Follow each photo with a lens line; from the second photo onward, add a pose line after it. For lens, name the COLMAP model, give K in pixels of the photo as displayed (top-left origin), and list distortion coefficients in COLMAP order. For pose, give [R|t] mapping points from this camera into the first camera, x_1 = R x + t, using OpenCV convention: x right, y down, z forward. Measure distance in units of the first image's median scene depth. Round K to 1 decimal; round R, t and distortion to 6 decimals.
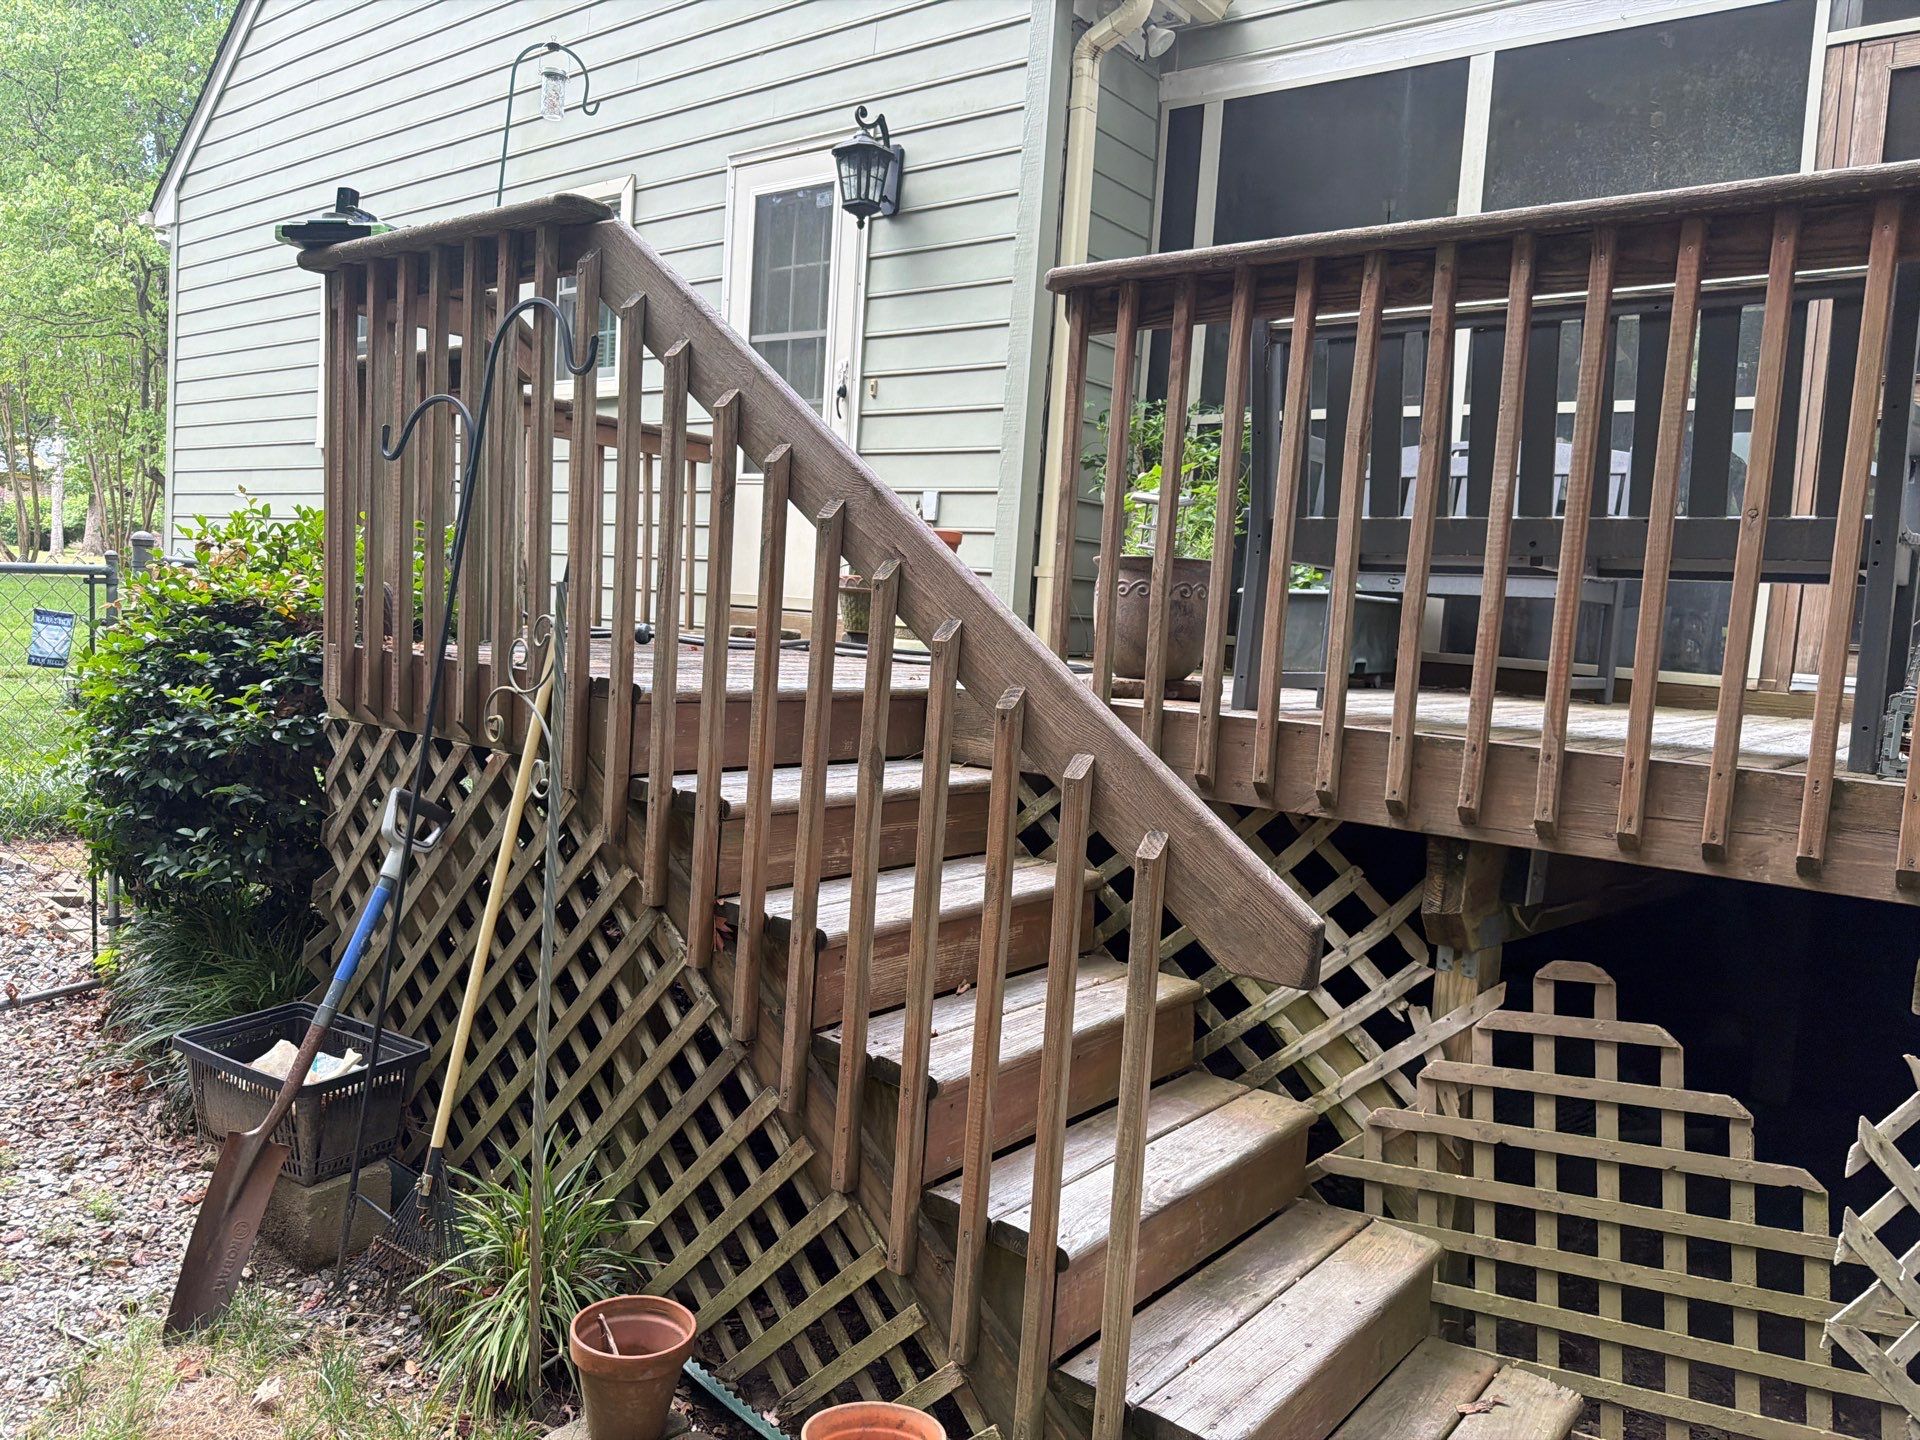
lens RADIAL K [[1372.6, 0, 945.9], [0, 1372.6, 724.1], [0, 0, 1]] dist [-0.005298, -0.004236]
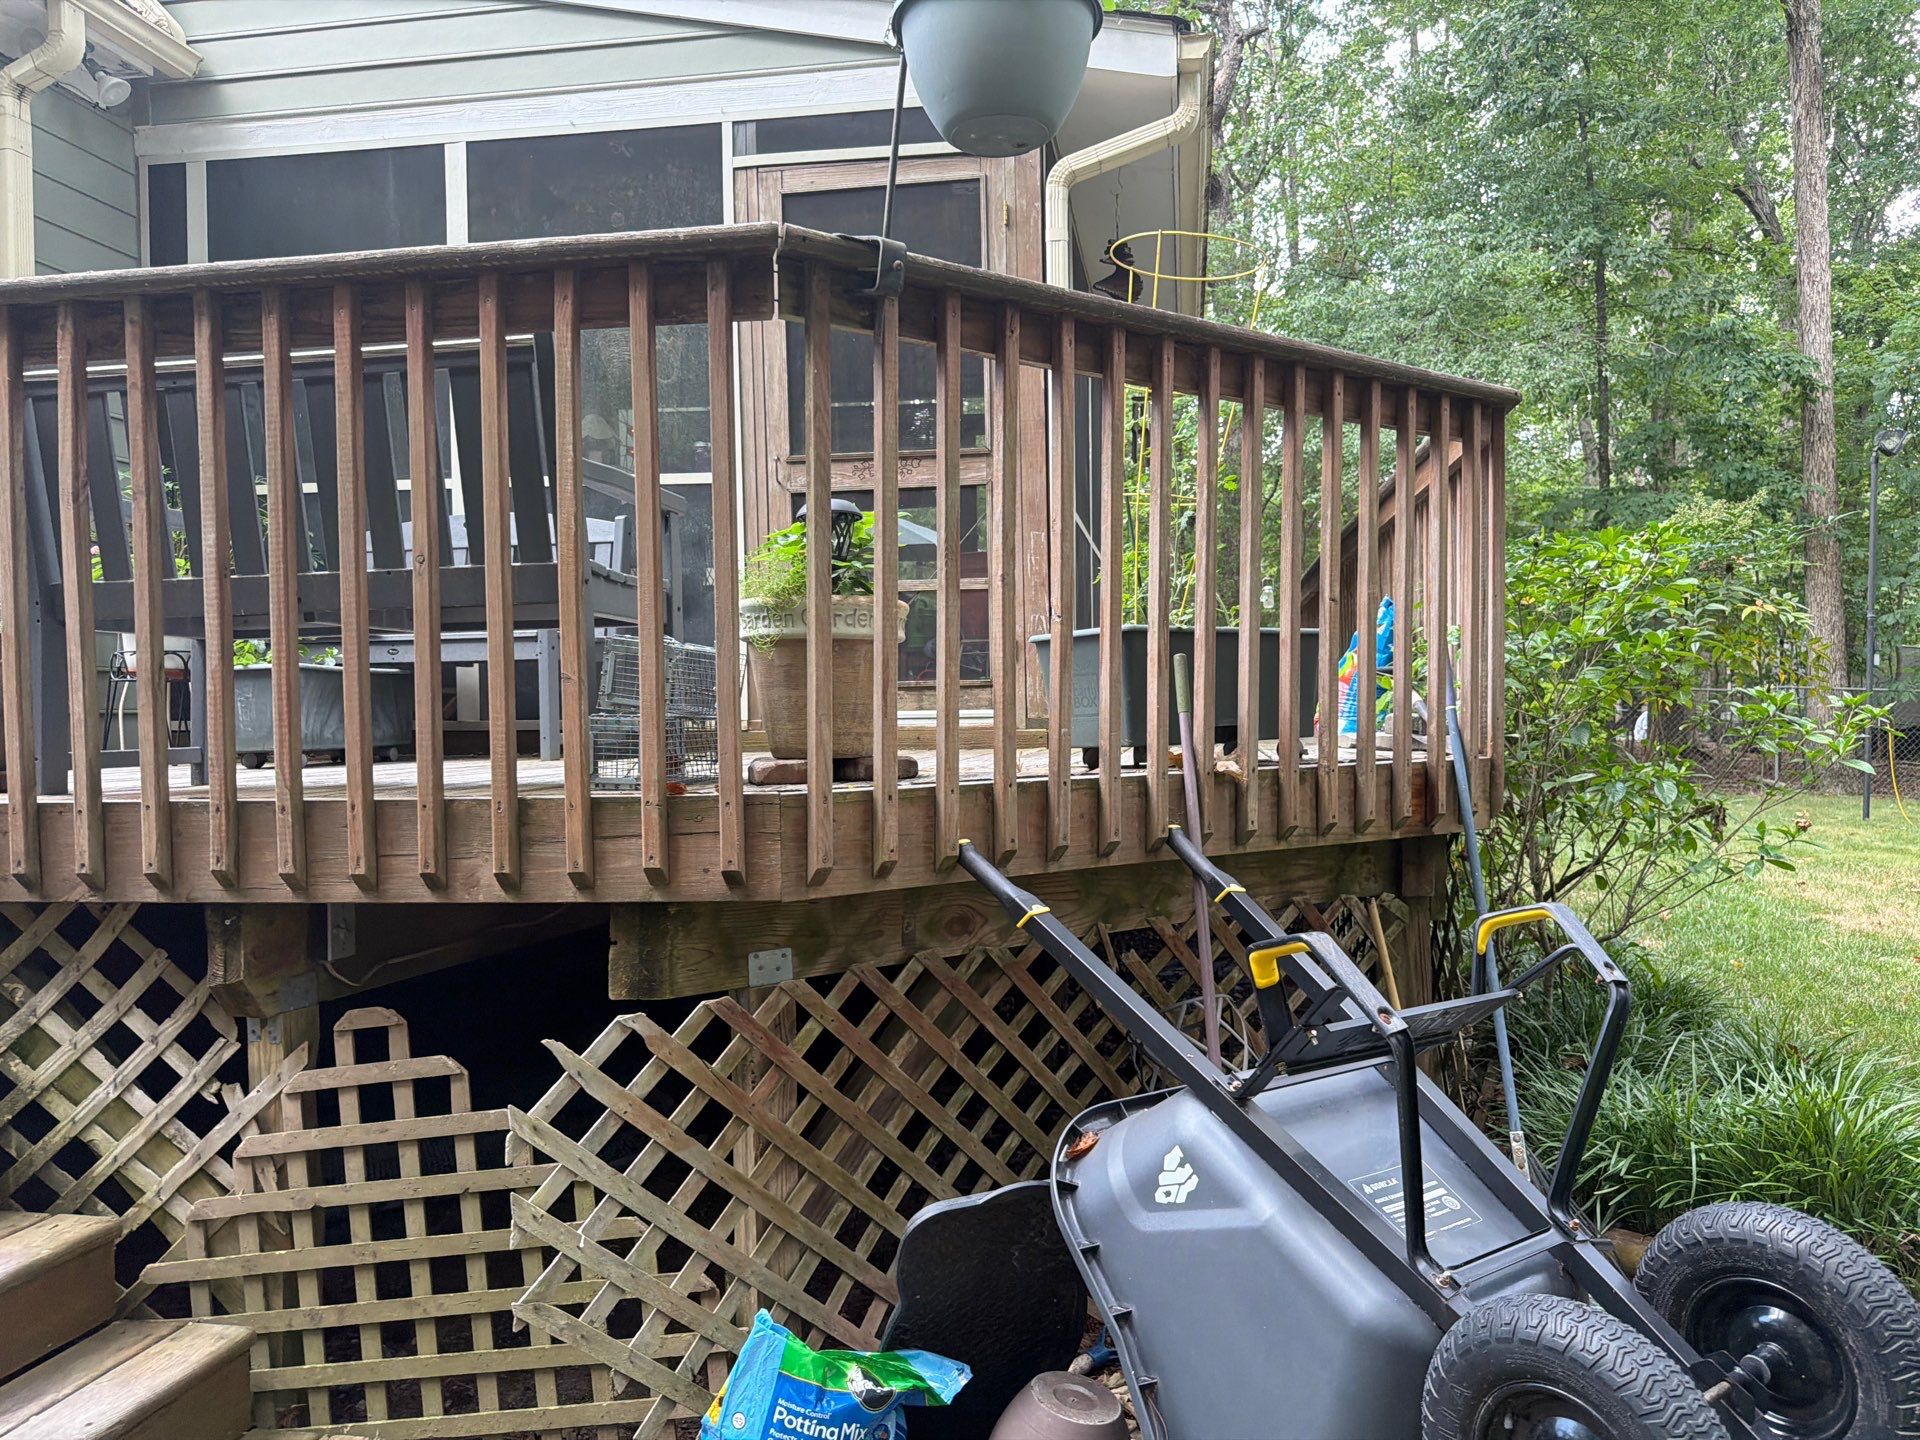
lens RADIAL K [[1372.6, 0, 947.4], [0, 1372.6, 725.6], [0, 0, 1]] dist [-0.005298, -0.004236]
pose [[0.862855, -0.085568, 0.498156, 0.320836], [0.114763, 0.992992, -0.028215, 0.041676], [-0.492250, 0.081515, 0.866628, -0.093477]]
